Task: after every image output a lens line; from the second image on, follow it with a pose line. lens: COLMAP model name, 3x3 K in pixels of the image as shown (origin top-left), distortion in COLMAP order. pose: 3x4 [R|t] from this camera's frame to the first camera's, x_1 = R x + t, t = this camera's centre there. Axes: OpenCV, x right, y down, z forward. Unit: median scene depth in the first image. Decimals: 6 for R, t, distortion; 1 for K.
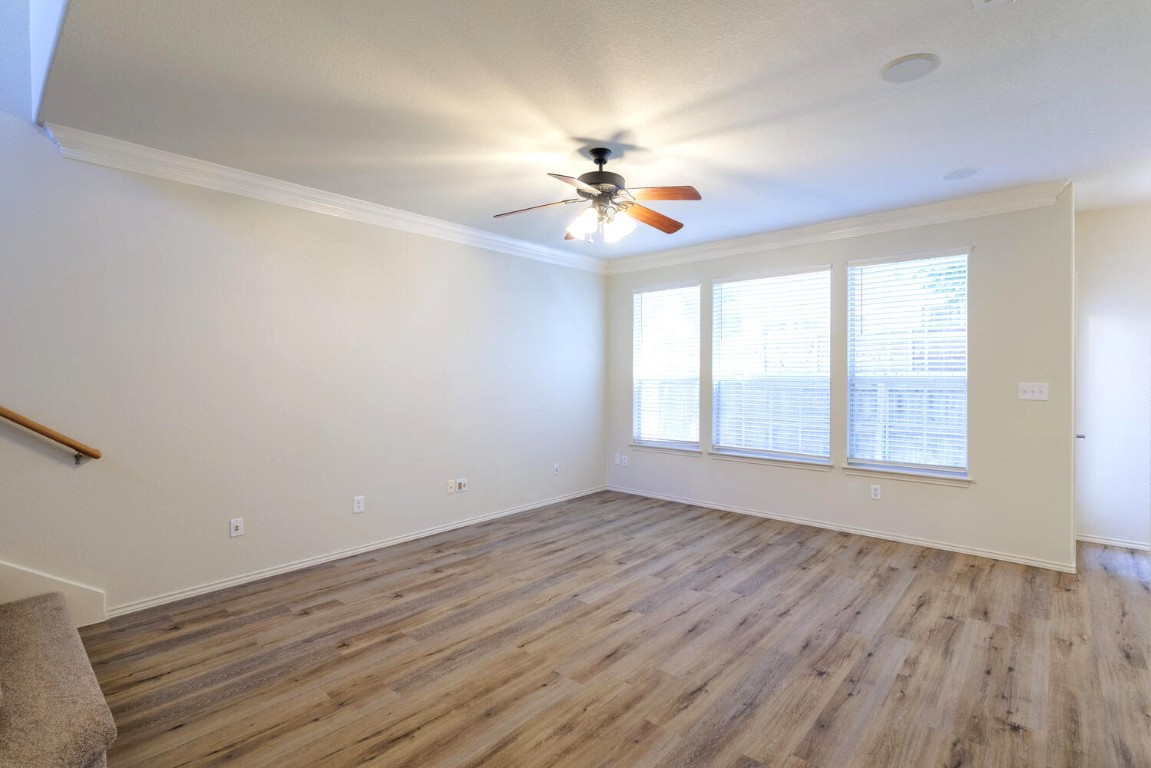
lens RADIAL K [[535.6, 0, 611.5], [0, 535.6, 374.6], [0, 0, 1]] dist [-0.000408, 0.000104]
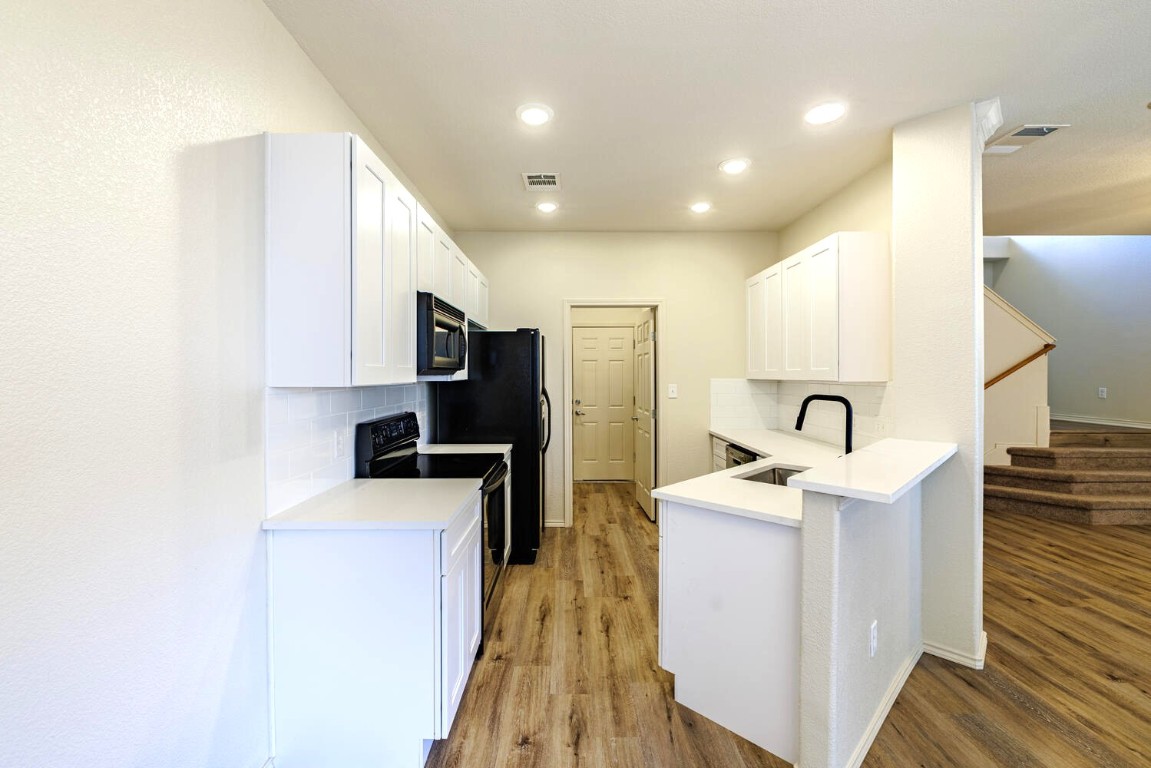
lens RADIAL K [[497.7, 0, 573.4], [0, 497.7, 375.2], [0, 0, 1]] dist [0.000179, 0.000334]
pose [[-0.765334, 0.003226, -0.643625, 1.560876], [0.000700, 0.999991, 0.004180, -0.008255], [0.643633, 0.002748, -0.765330, 0.706269]]
